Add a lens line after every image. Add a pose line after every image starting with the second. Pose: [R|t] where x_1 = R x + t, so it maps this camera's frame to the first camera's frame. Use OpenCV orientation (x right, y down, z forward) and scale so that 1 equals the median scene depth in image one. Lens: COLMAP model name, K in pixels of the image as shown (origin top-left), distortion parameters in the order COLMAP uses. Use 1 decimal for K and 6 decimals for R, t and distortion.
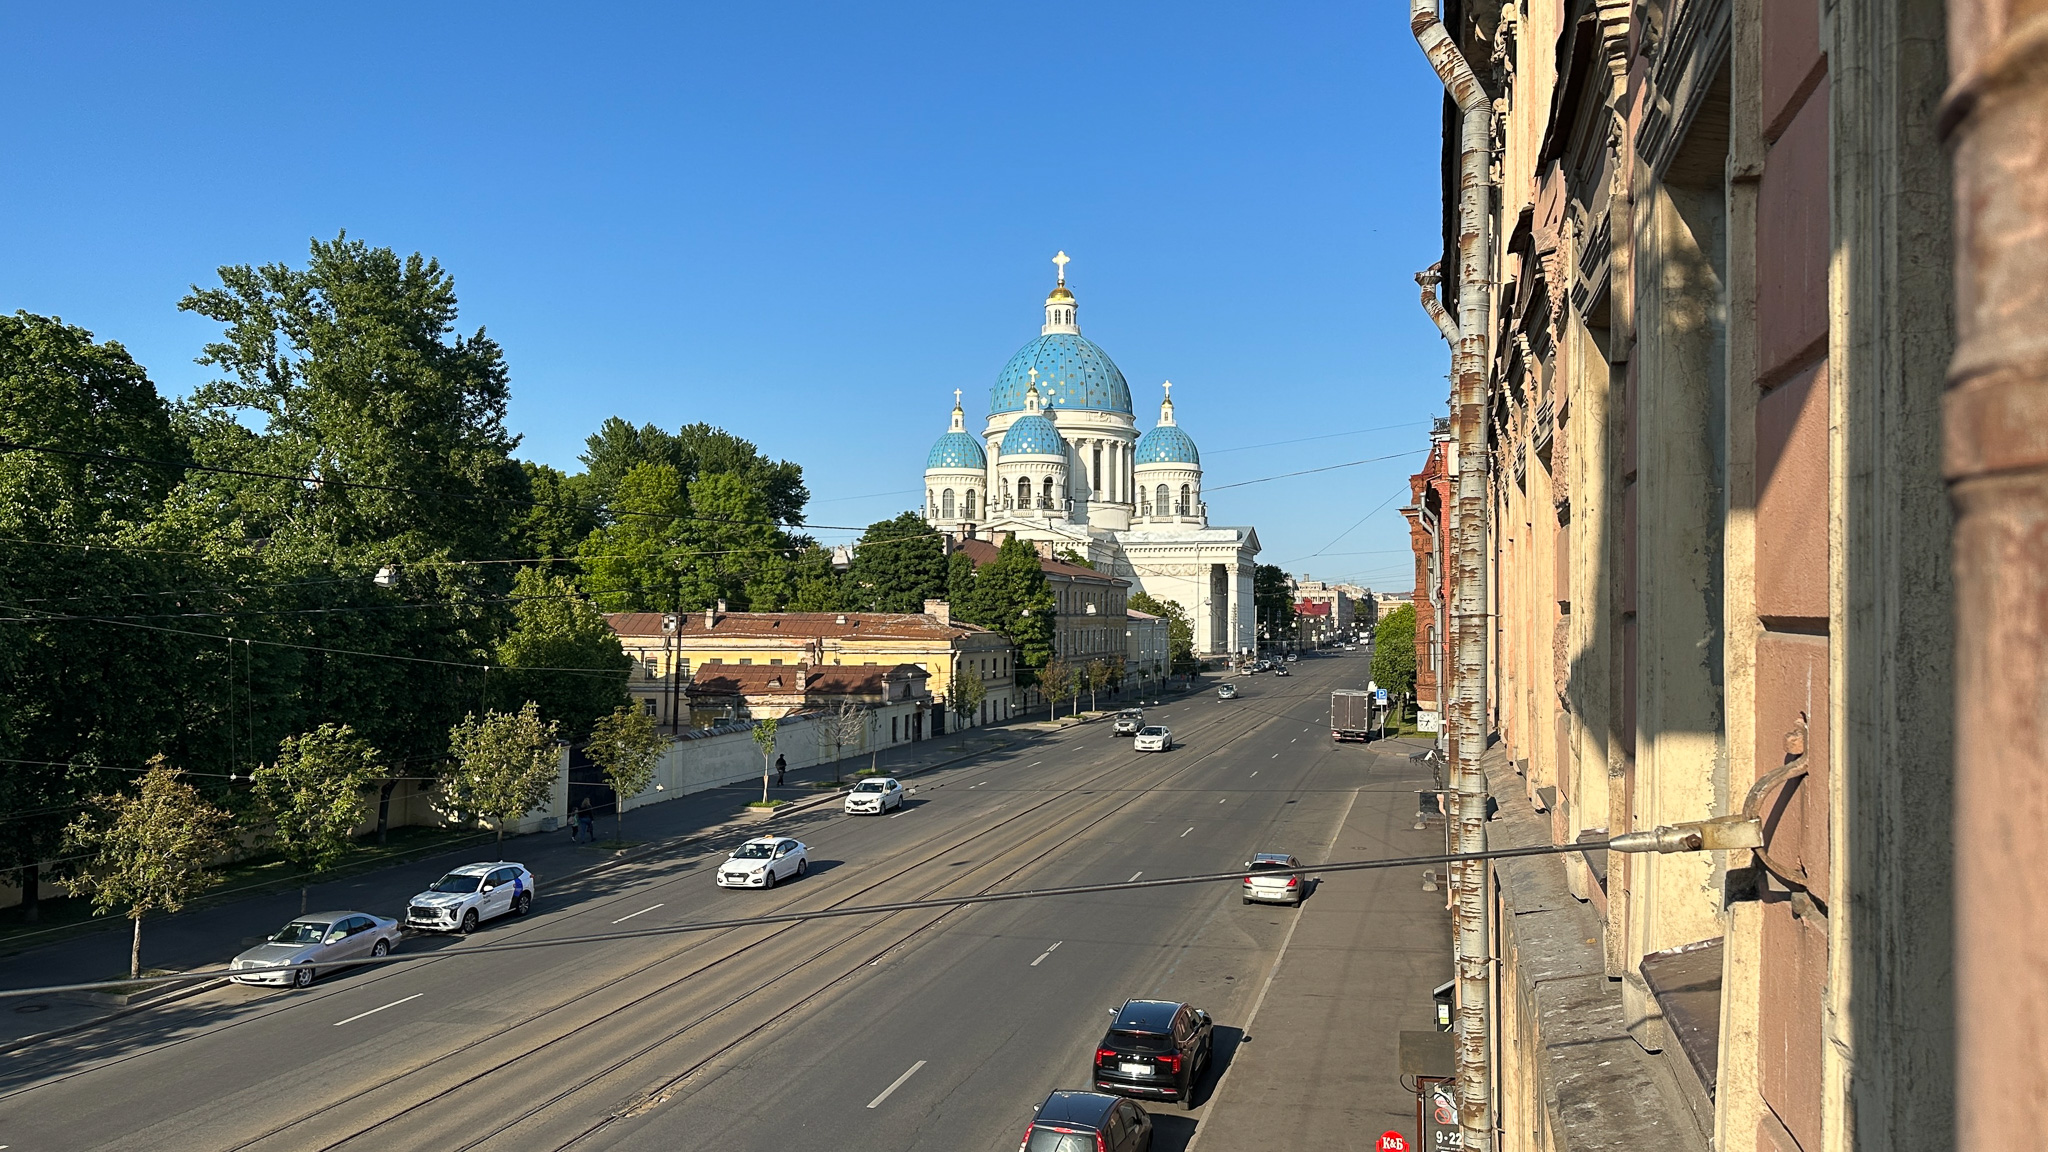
lens RADIAL K [[1540.5, 0, 1024.0], [0, 1540.5, 576.0], [0, 0, 1]] dist [0.061526, -0.118418]
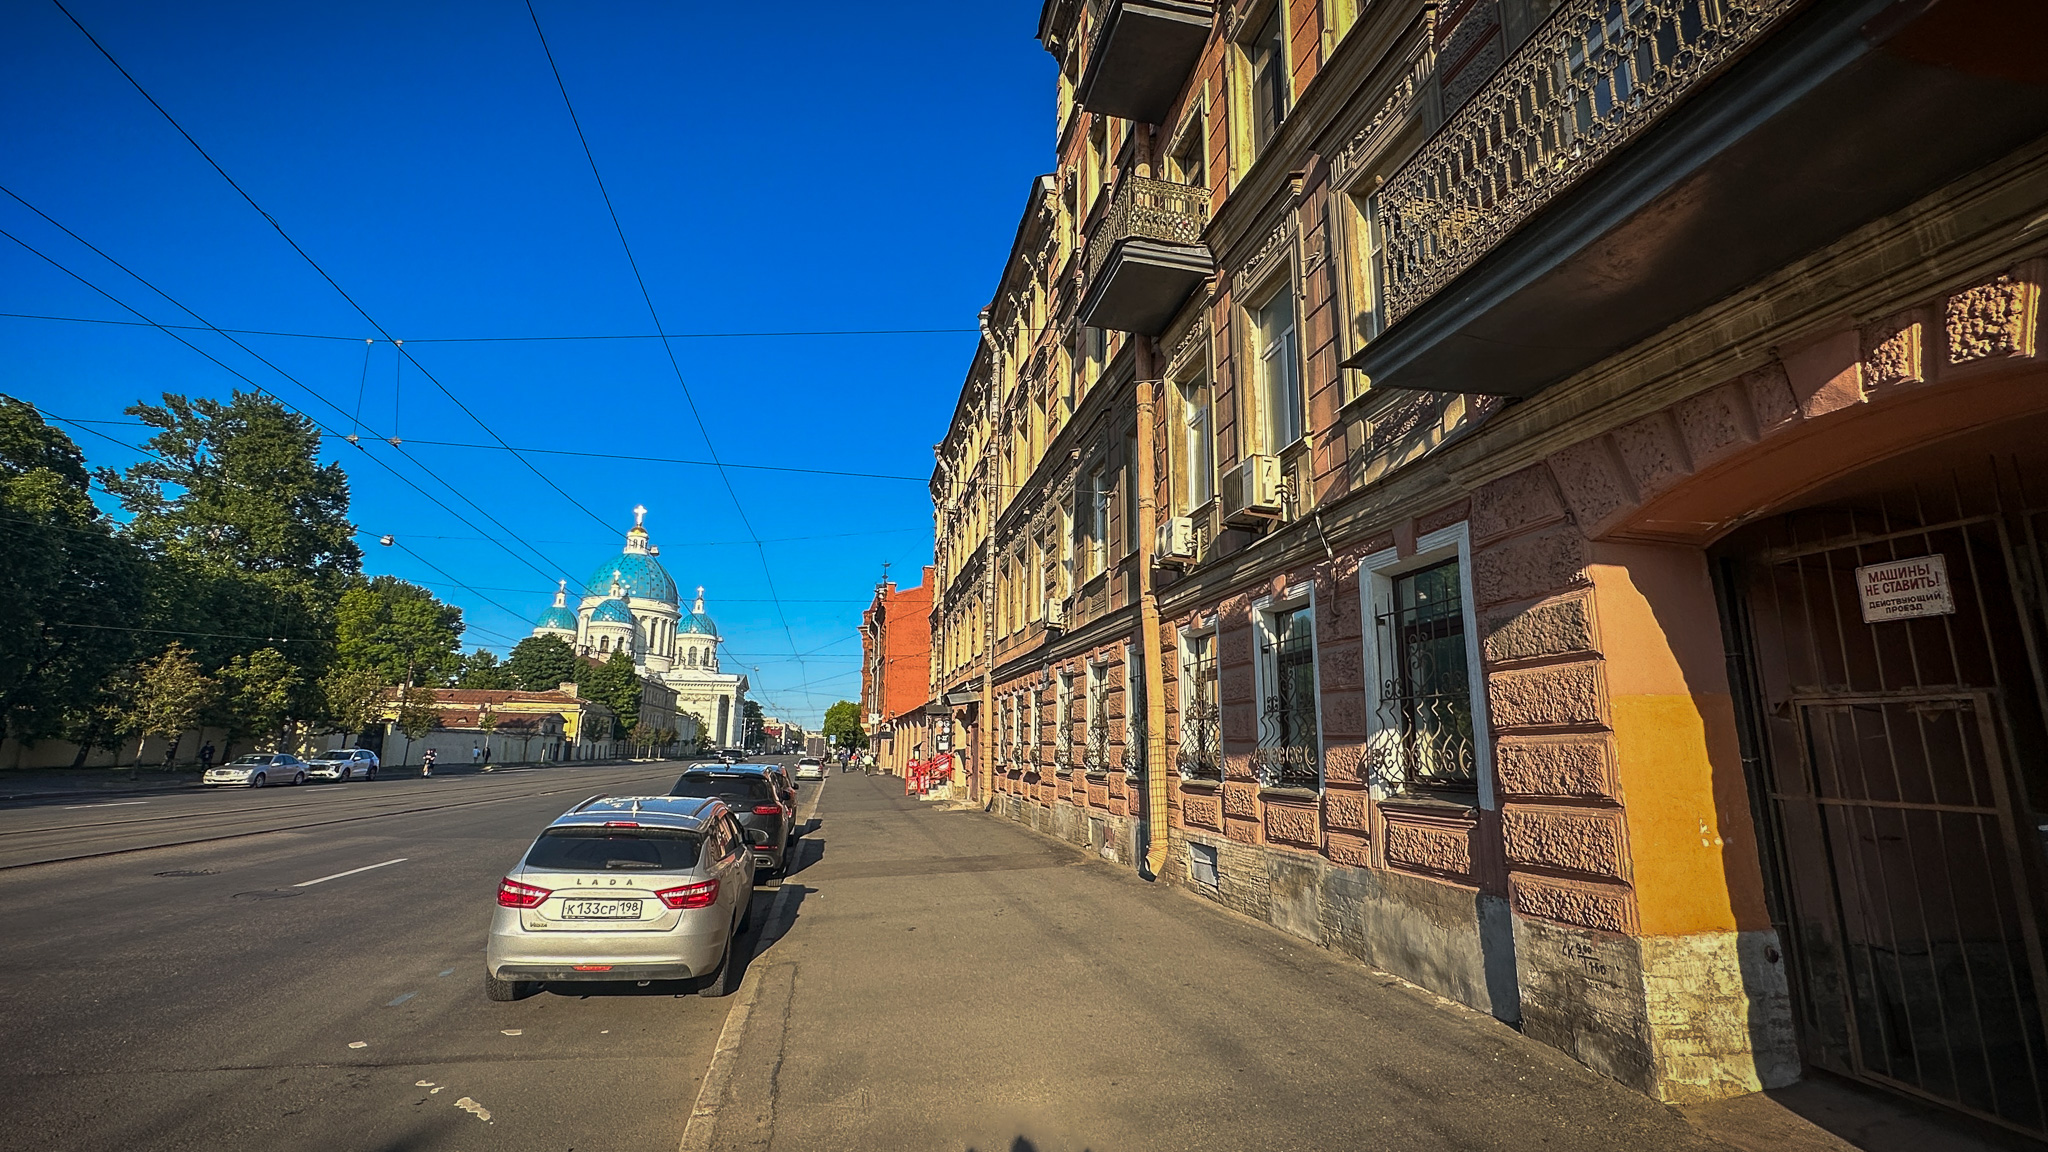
lens RADIAL K [[898.0, 0, 1024.0], [0, 898.0, 576.0], [0, 0, 1]] dist [-0.001970, -0.000380]
pose [[0.892978, 0.100055, 0.438838, -0.050646], [-0.023575, 0.984038, -0.176390, 0.056637], [-0.449482, 0.147167, 0.881083, -0.081072]]
